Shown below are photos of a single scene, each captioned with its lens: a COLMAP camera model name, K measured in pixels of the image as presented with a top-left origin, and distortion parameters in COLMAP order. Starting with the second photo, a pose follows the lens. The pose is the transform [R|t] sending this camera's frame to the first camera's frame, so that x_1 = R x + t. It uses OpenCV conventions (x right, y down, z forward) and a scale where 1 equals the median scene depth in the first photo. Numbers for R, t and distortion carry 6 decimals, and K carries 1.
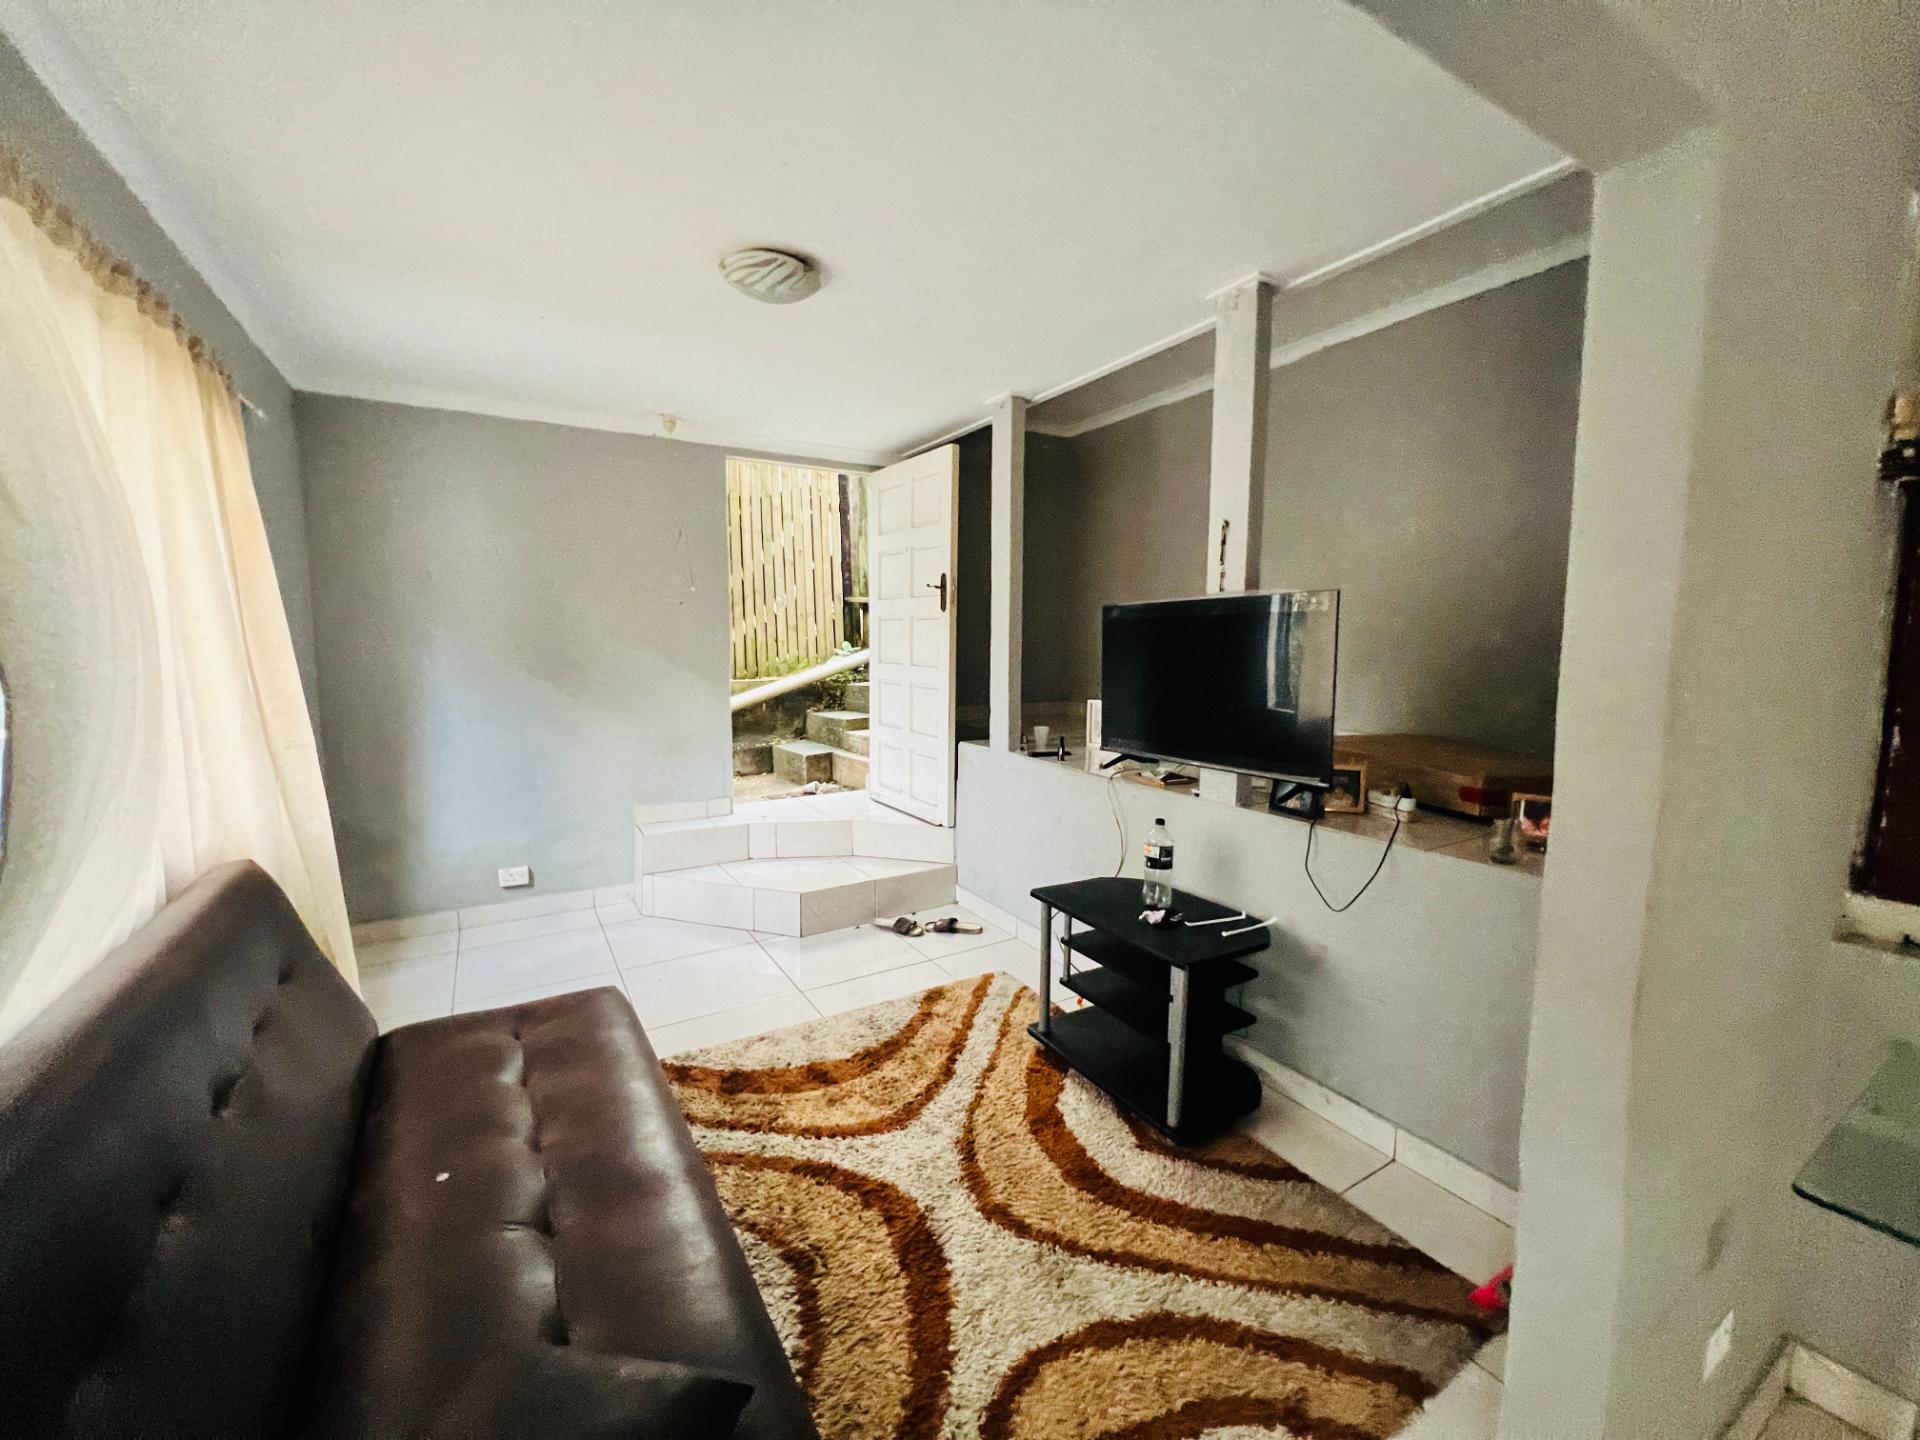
lens RADIAL K [[762.6, 0, 958.1], [0, 762.6, 723.4], [0, 0, 1]] dist [-0.003606, 0.000625]
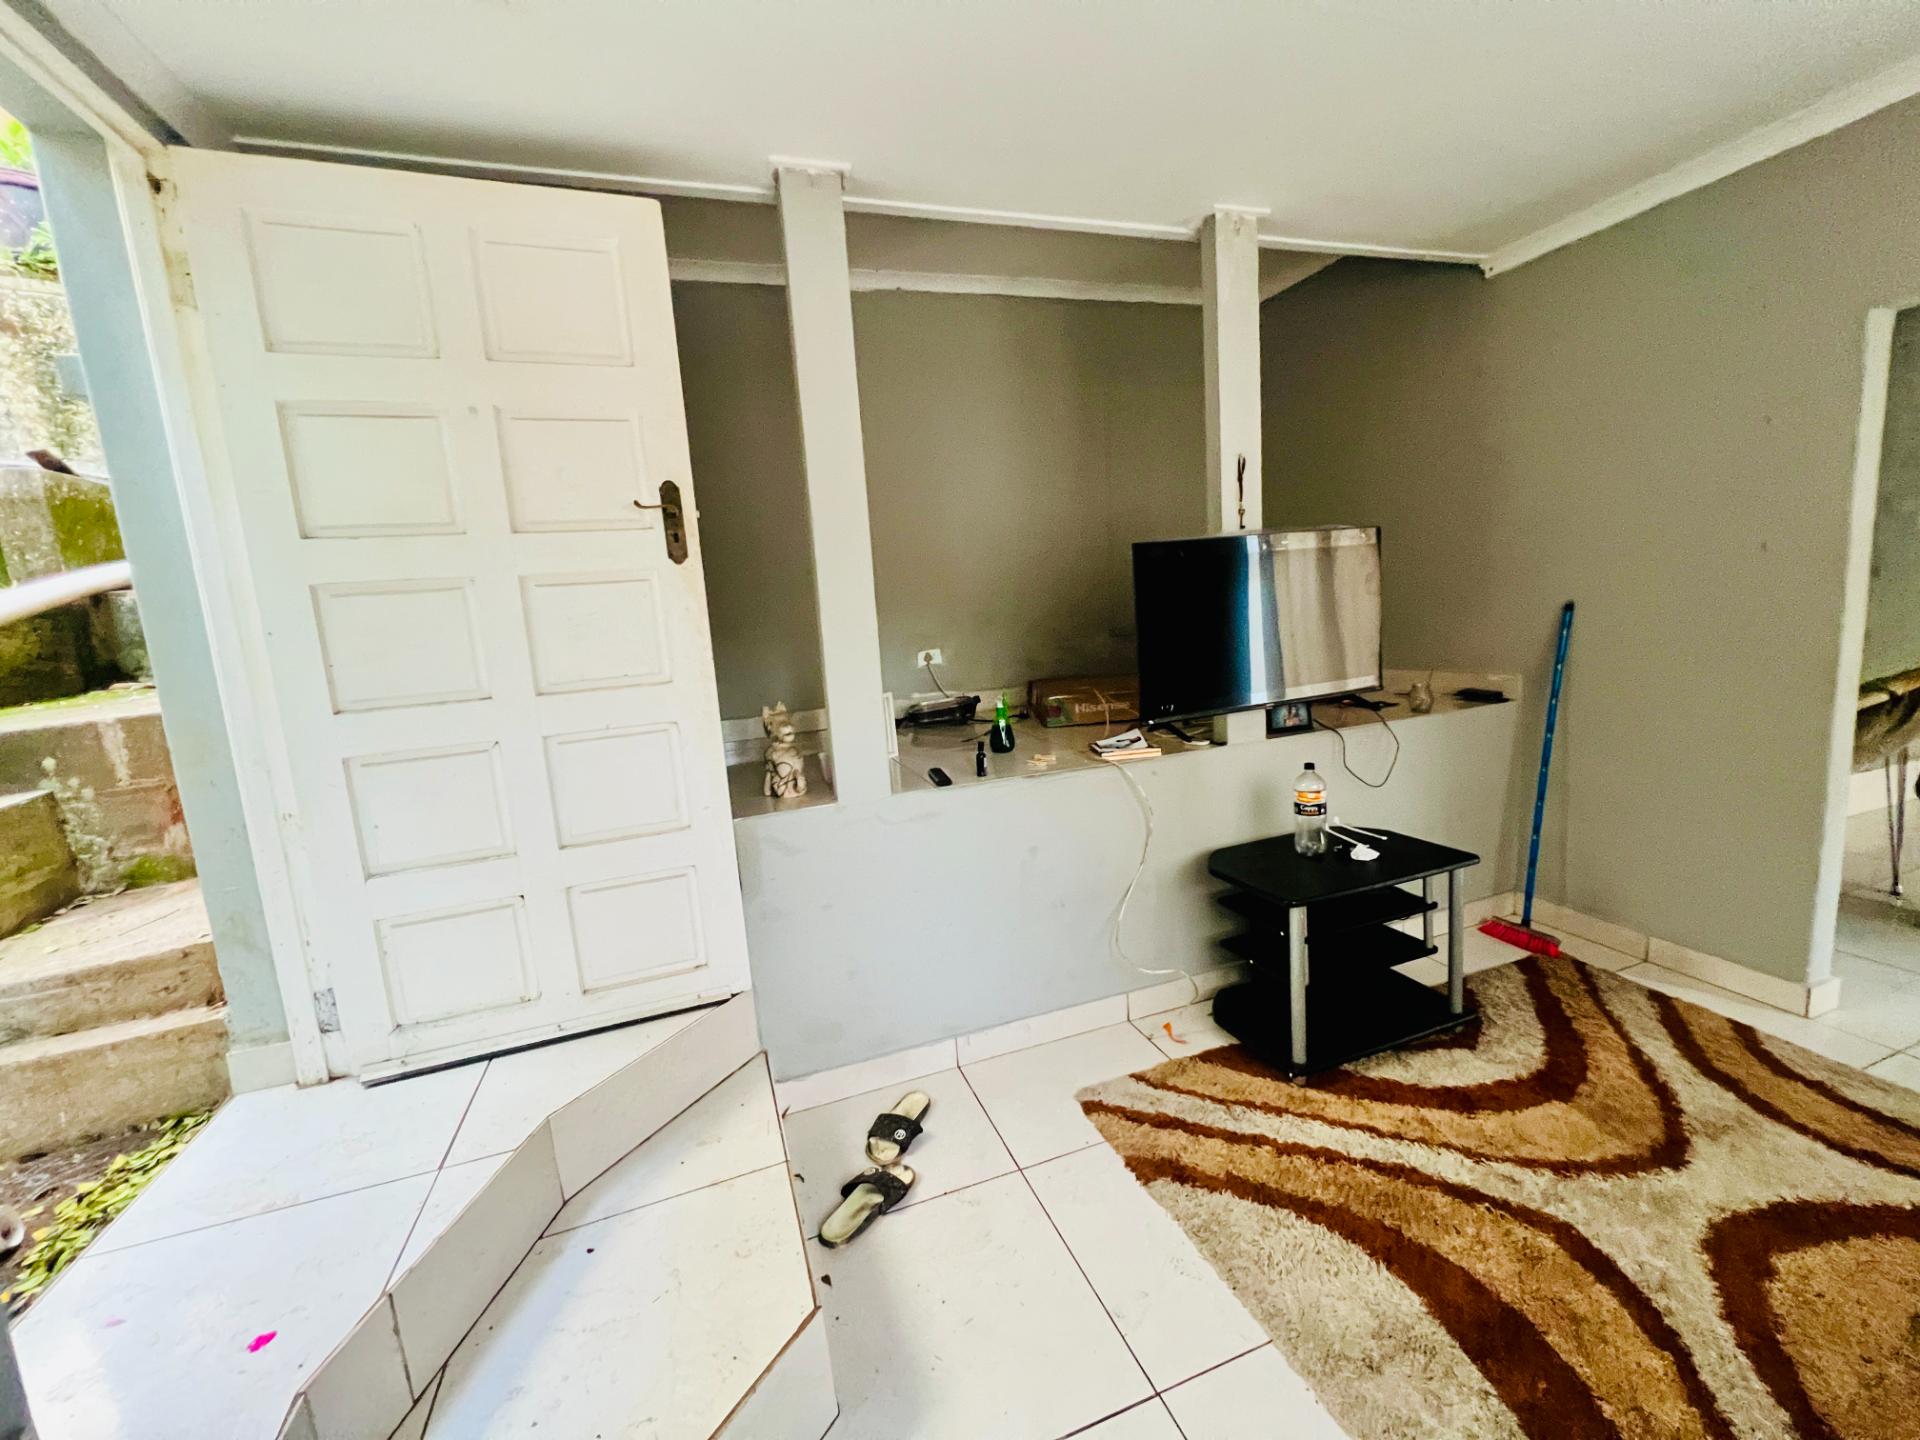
lens RADIAL K [[762.6, 0, 959.2], [0, 762.6, 718.2], [0, 0, 1]] dist [-0.003606, 0.000625]
pose [[0.209124, -0.164961, 0.963875, -0.792795], [0.182234, 0.974977, 0.127323, -0.140267], [-0.960759, 0.149025, 0.233952, 1.281024]]
